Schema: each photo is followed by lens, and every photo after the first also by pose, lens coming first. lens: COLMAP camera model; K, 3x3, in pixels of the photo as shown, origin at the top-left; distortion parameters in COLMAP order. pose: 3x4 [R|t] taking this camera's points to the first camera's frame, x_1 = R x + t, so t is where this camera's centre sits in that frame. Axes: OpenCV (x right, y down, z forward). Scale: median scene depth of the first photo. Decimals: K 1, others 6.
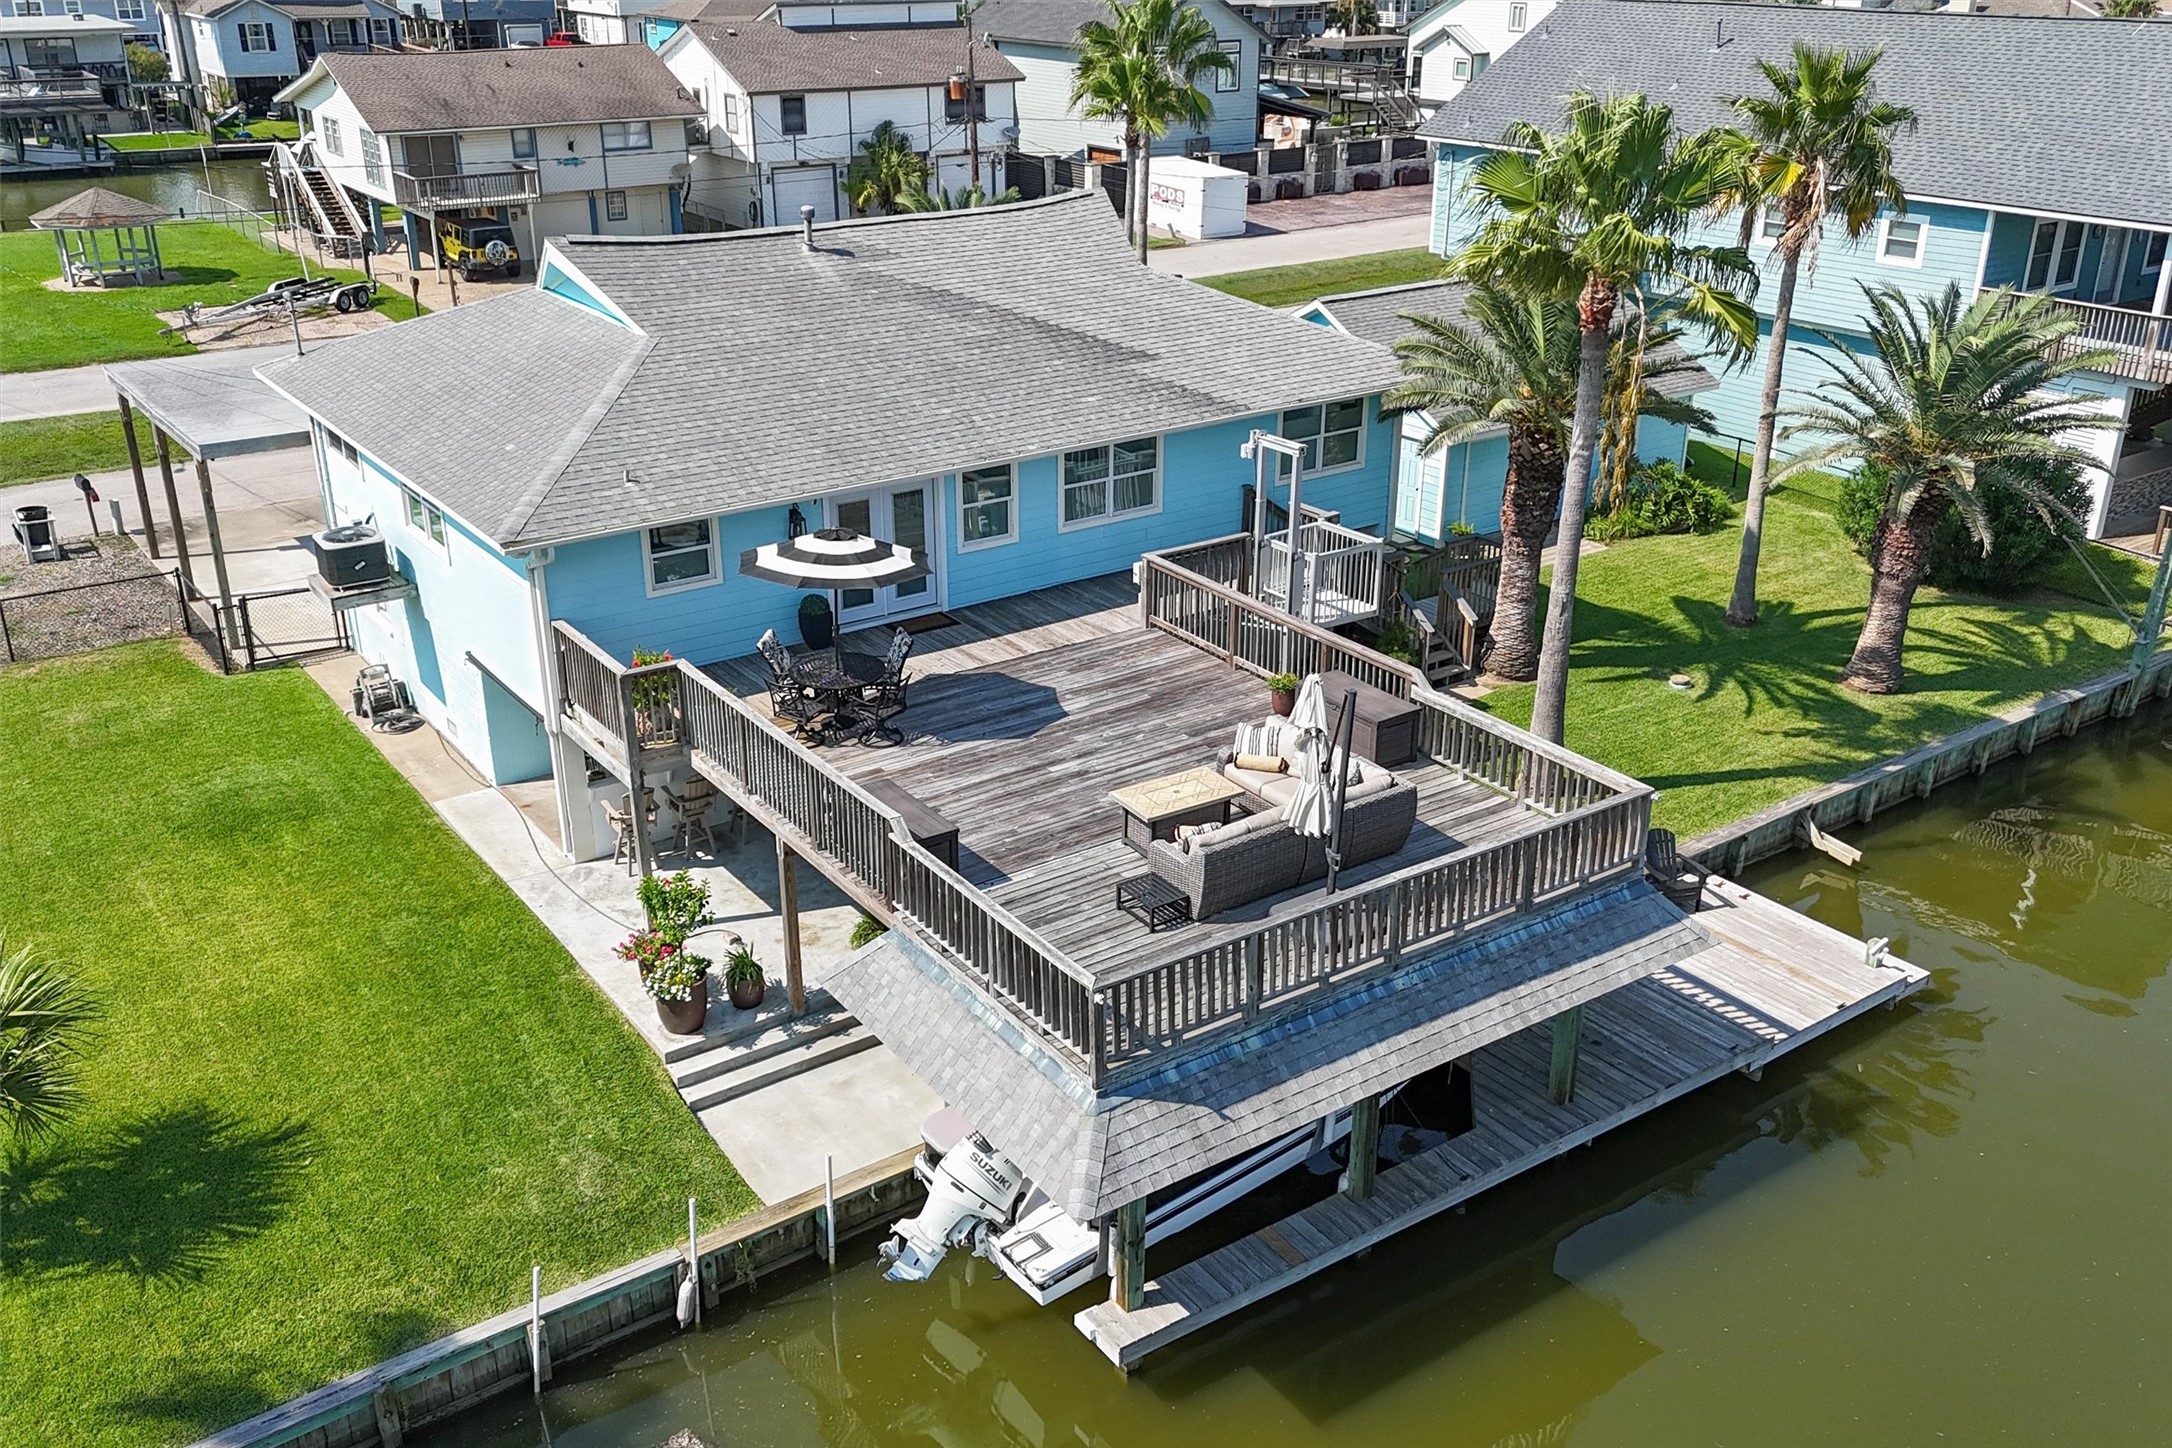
lens RADIAL K [[1910.8, 0, 1084.5], [0, 1910.8, 727.5], [0, 0, 1]] dist [0.094907, -0.132789]
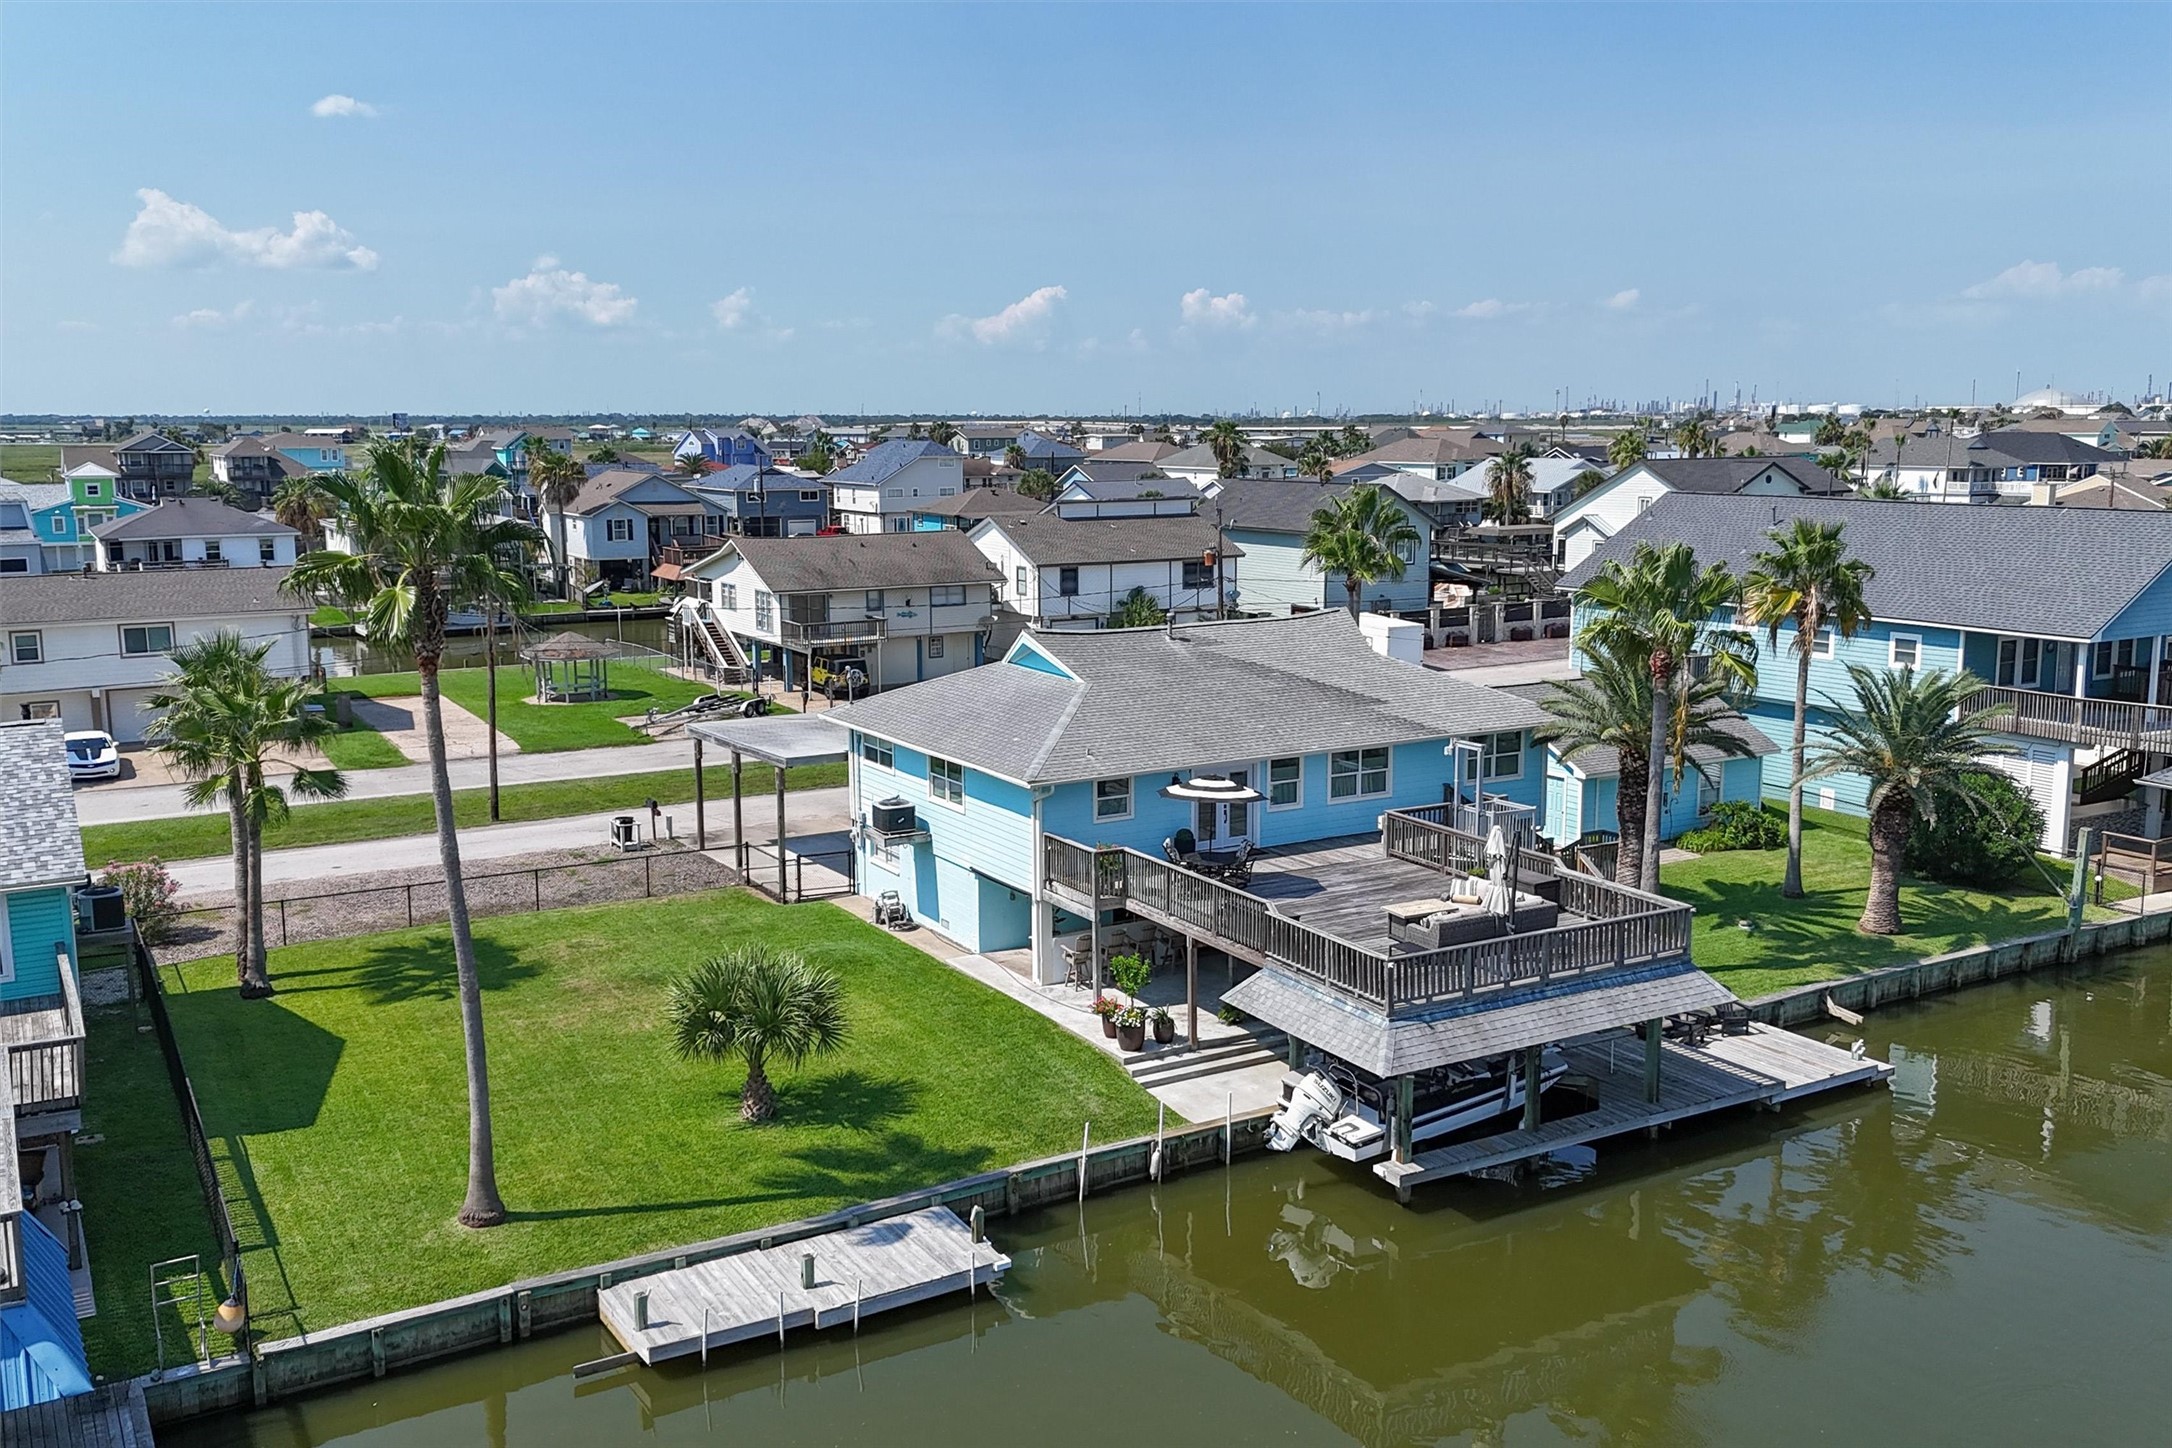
lens RADIAL K [[1910.8, 0, 1073.0], [0, 1910.8, 711.8], [0, 0, 1]] dist [0.094907, -0.132789]
pose [[0.995924, 0.006220, -0.089977, -0.081668], [-0.028248, 0.968937, -0.245688, 0.219901], [0.085654, 0.247228, 0.965164, -0.575715]]
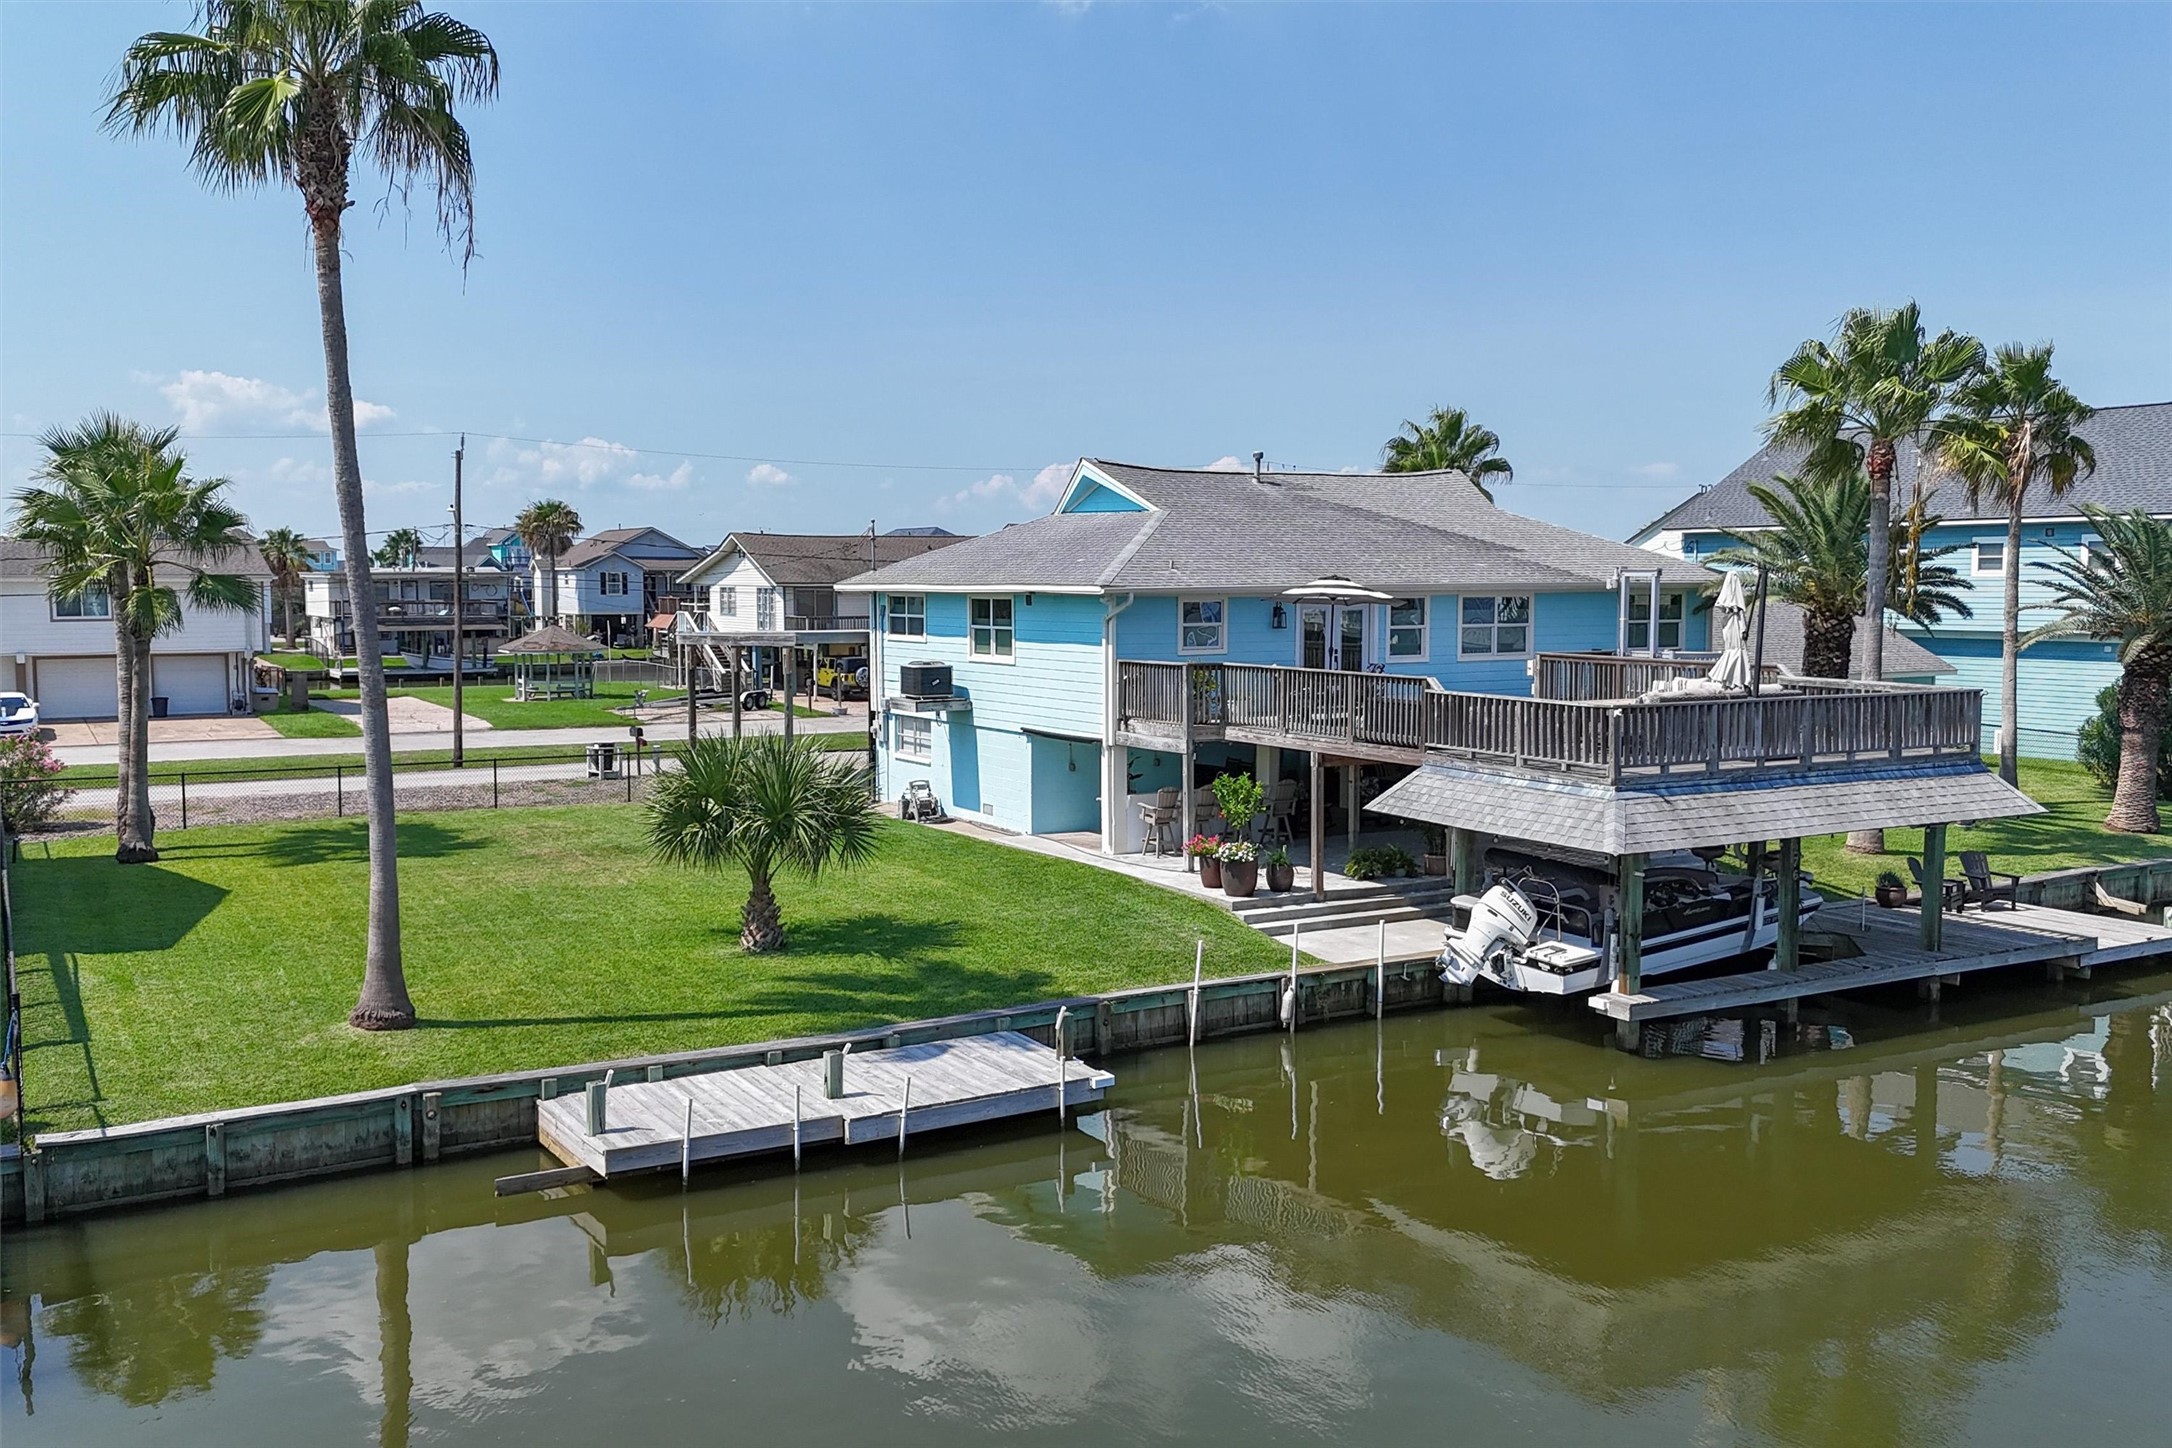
lens RADIAL K [[1910.8, 0, 1055.2], [0, 1910.8, 706.5], [0, 0, 1]] dist [0.094907, -0.132789]
pose [[0.995312, 0.003971, -0.096640, -0.159385], [-0.035493, 0.944445, -0.326749, 0.363401], [0.089973, 0.328647, 0.940157, -0.245396]]
